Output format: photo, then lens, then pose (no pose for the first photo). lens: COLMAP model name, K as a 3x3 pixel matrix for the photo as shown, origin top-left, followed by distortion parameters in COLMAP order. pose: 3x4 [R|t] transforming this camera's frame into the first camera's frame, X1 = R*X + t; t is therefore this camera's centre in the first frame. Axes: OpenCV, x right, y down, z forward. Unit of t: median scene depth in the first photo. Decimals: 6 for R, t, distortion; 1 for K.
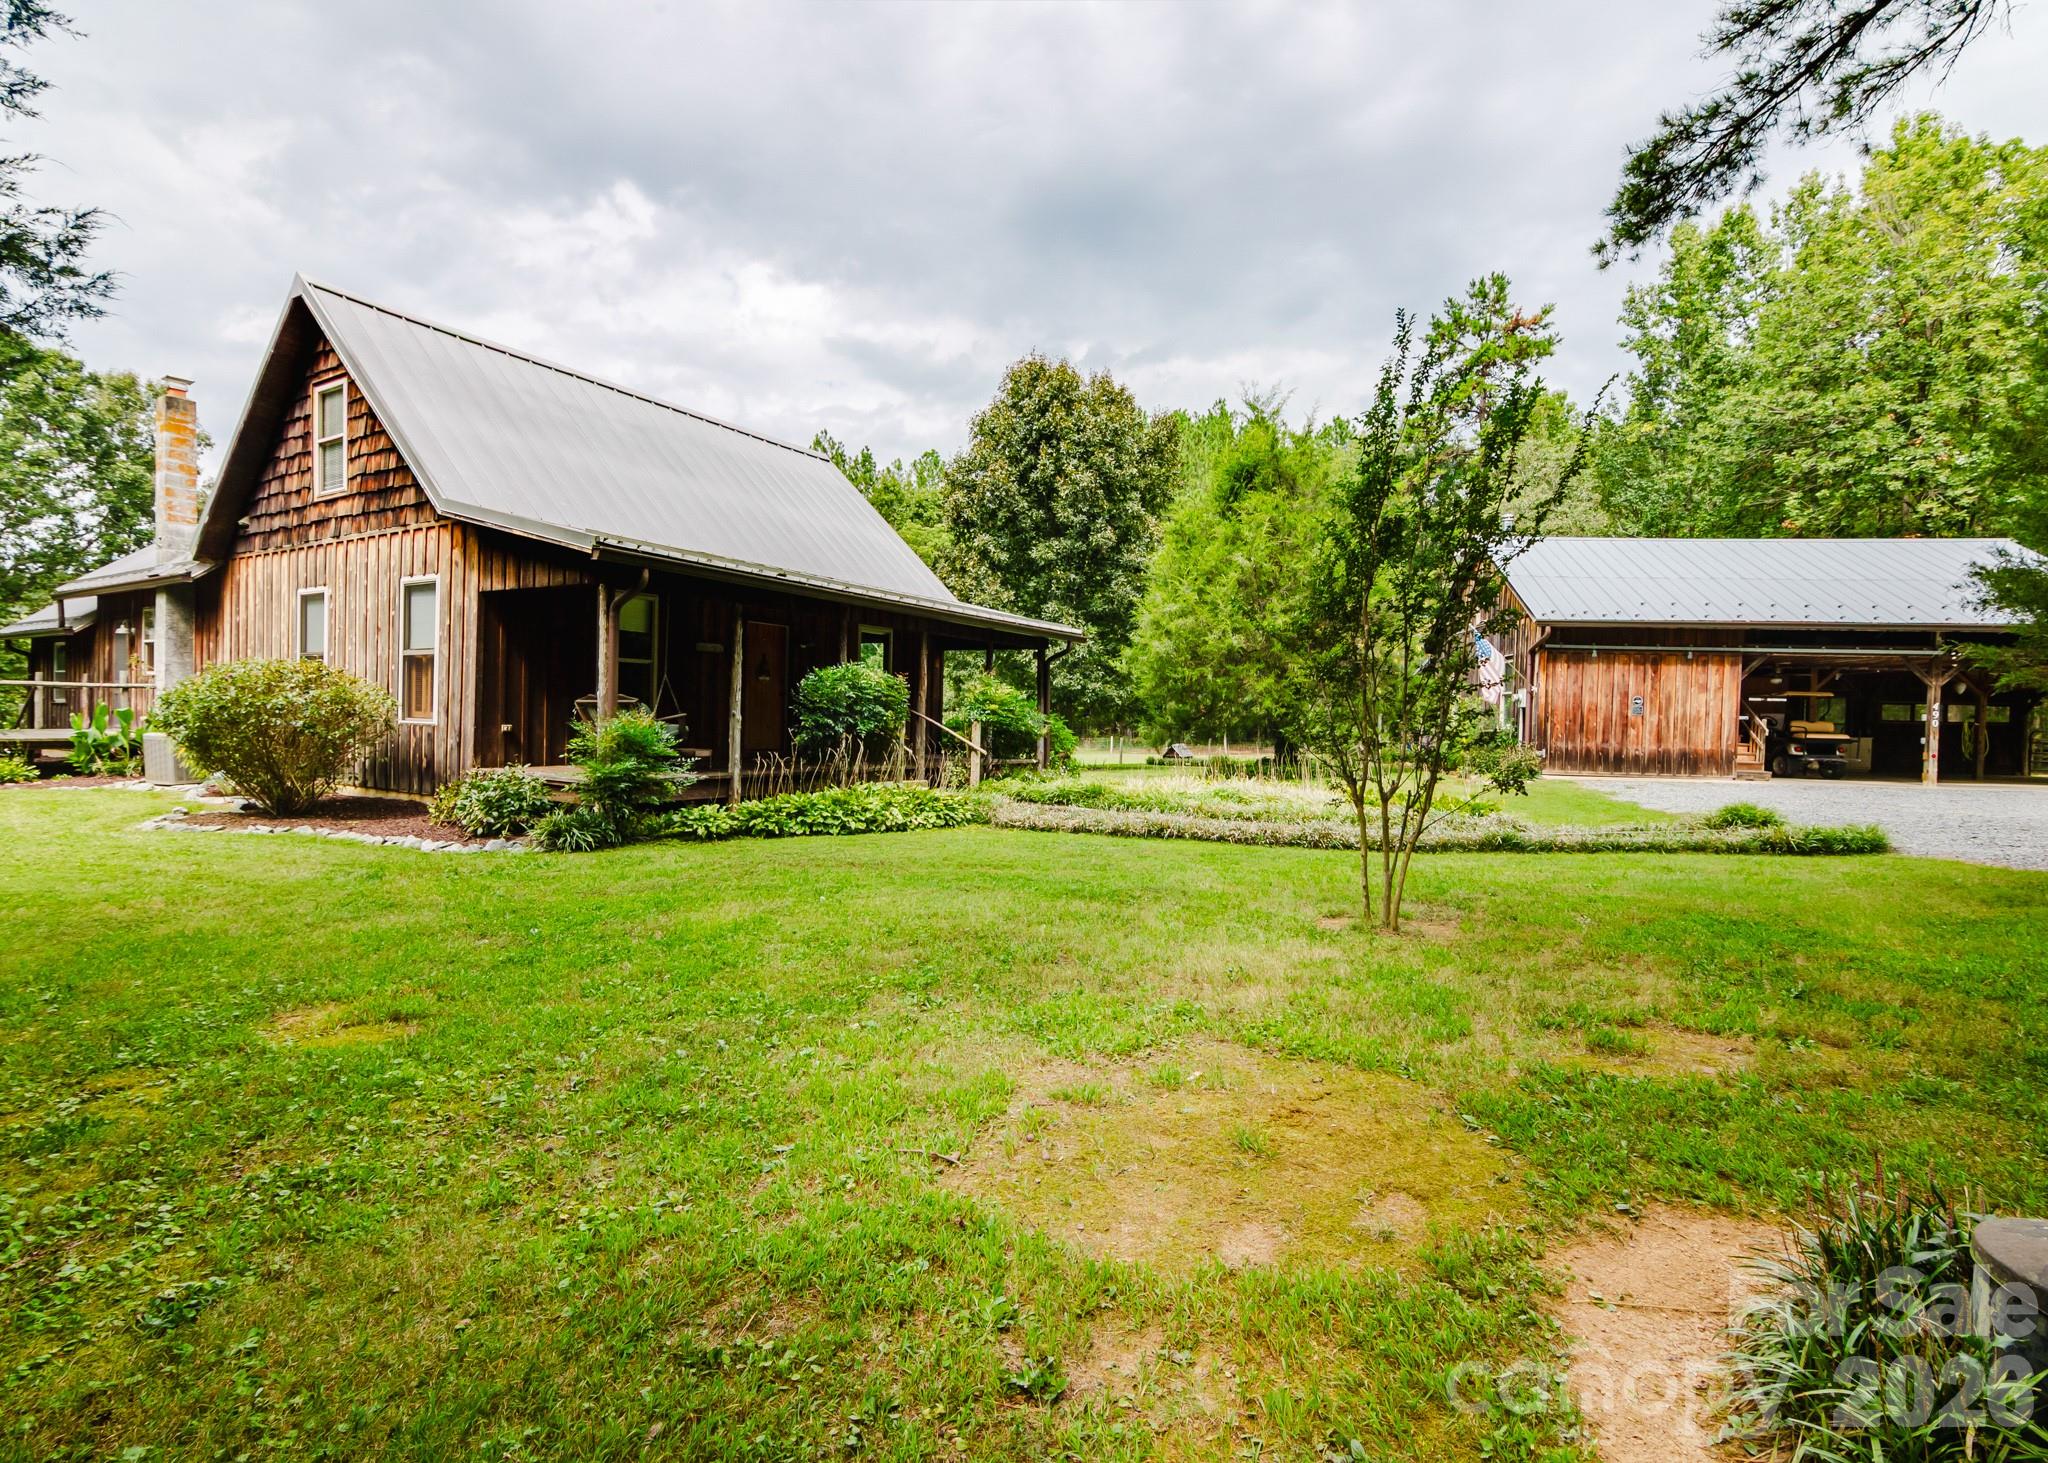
lens RADIAL K [[962.2, 0, 1033.7], [0, 962.2, 736.4], [0, 0, 1]] dist [-0.007404, -0.001094]
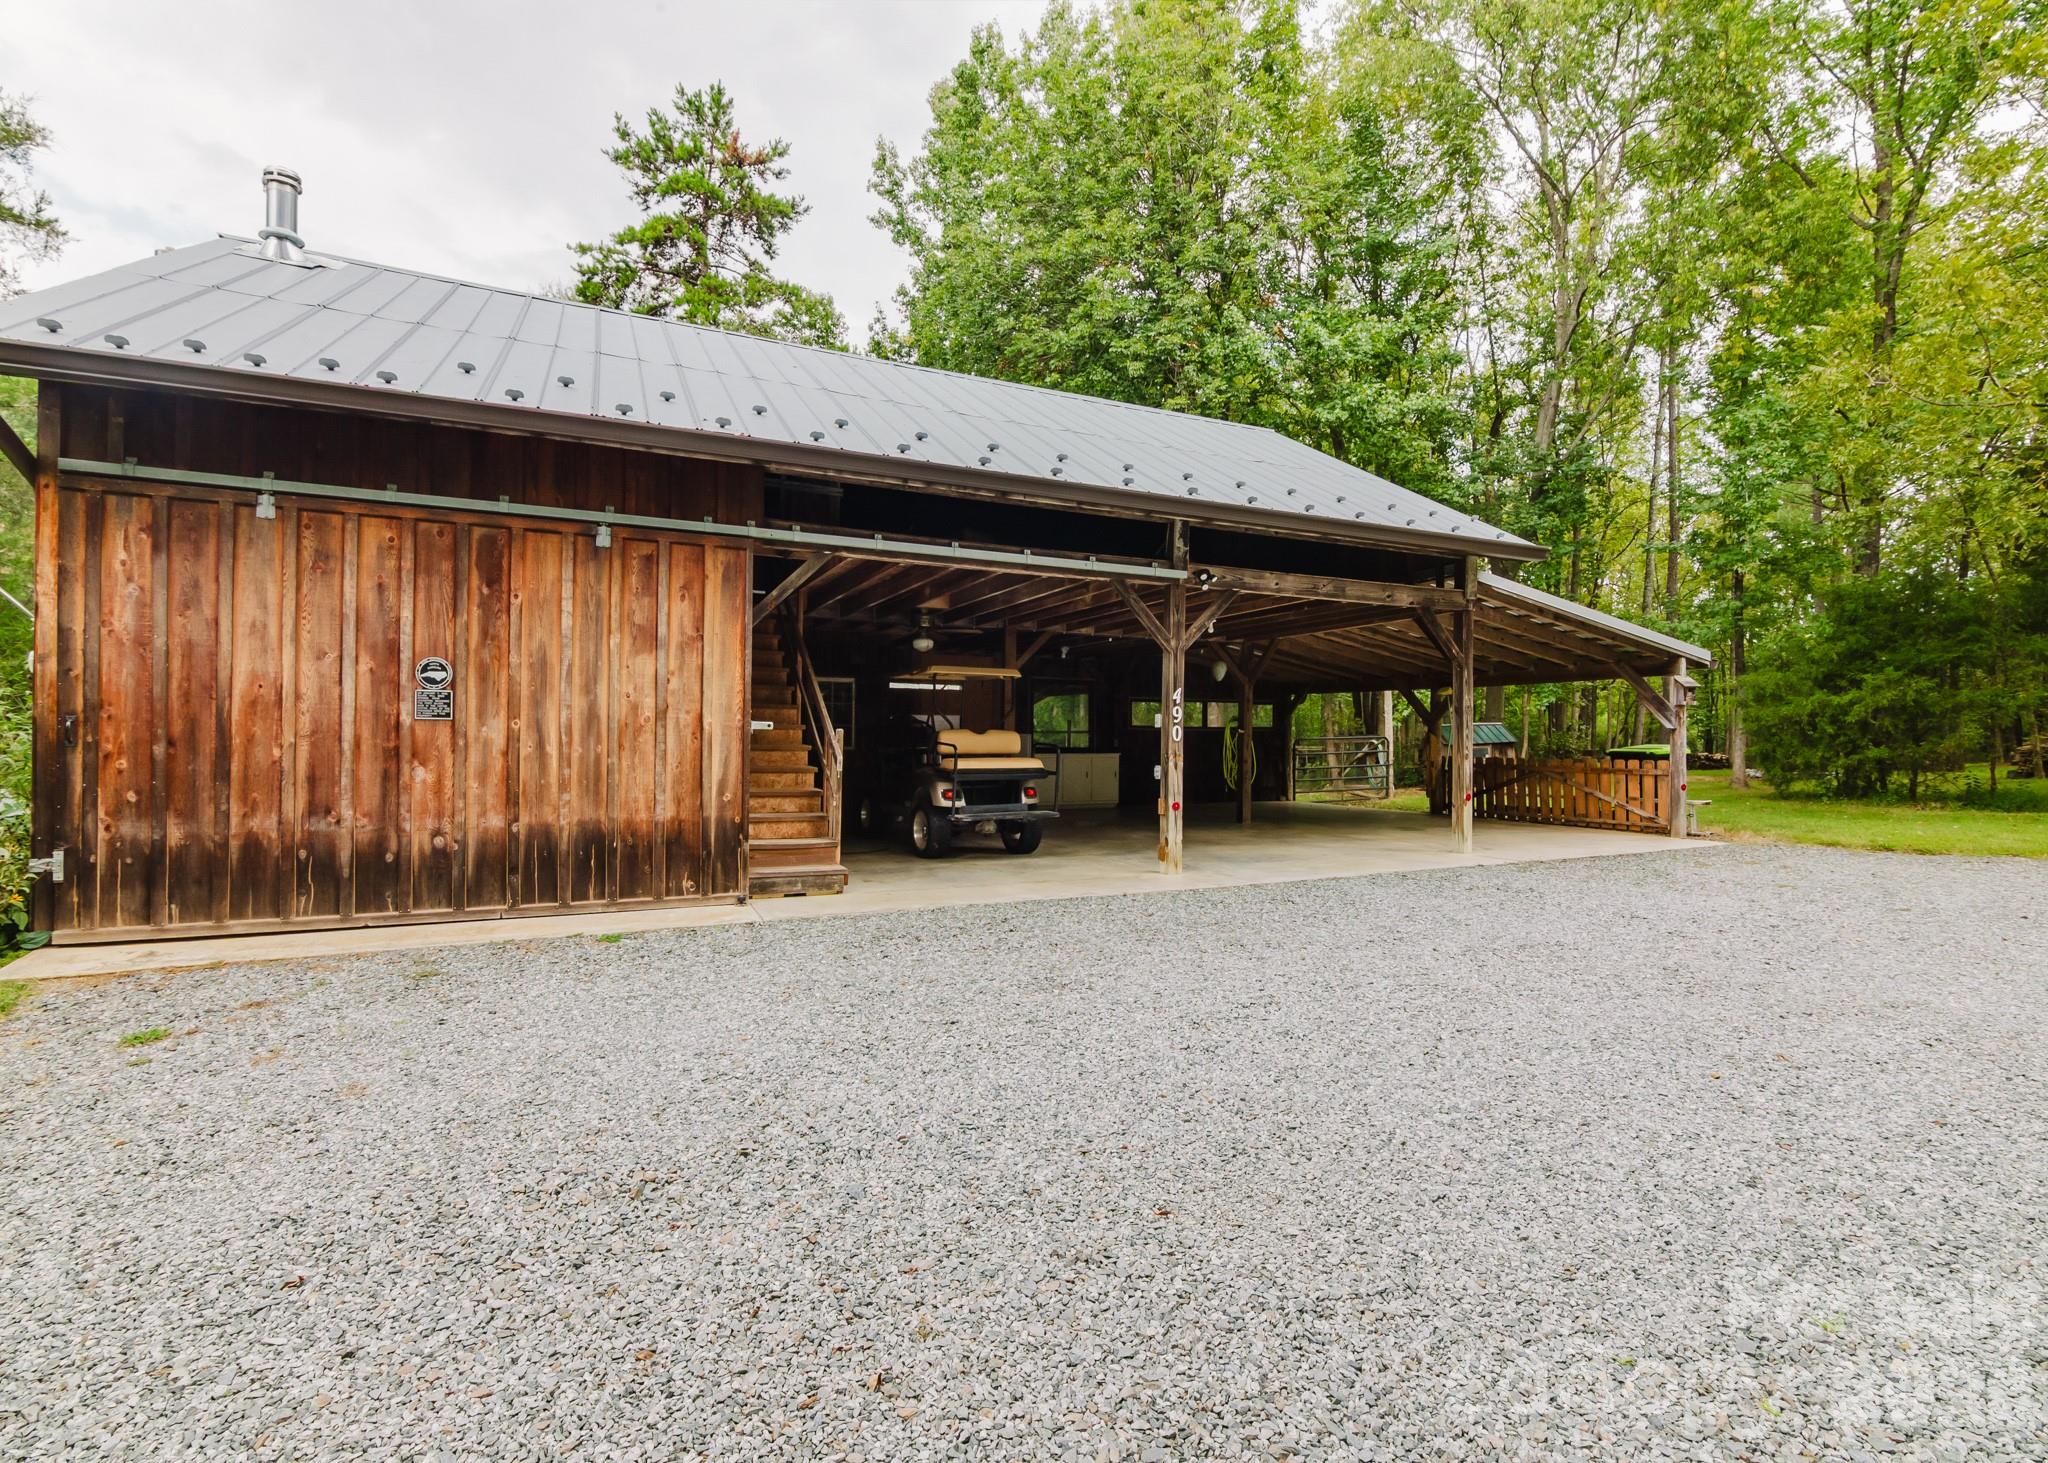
lens RADIAL K [[962.2, 0, 1033.7], [0, 962.2, 736.4], [0, 0, 1]] dist [-0.007404, -0.001094]
pose [[0.839387, -0.016201, 0.543293, 0.622563], [0.020780, 0.999781, -0.002293, -0.012223], [-0.543138, 0.013214, 0.839540, 0.637339]]
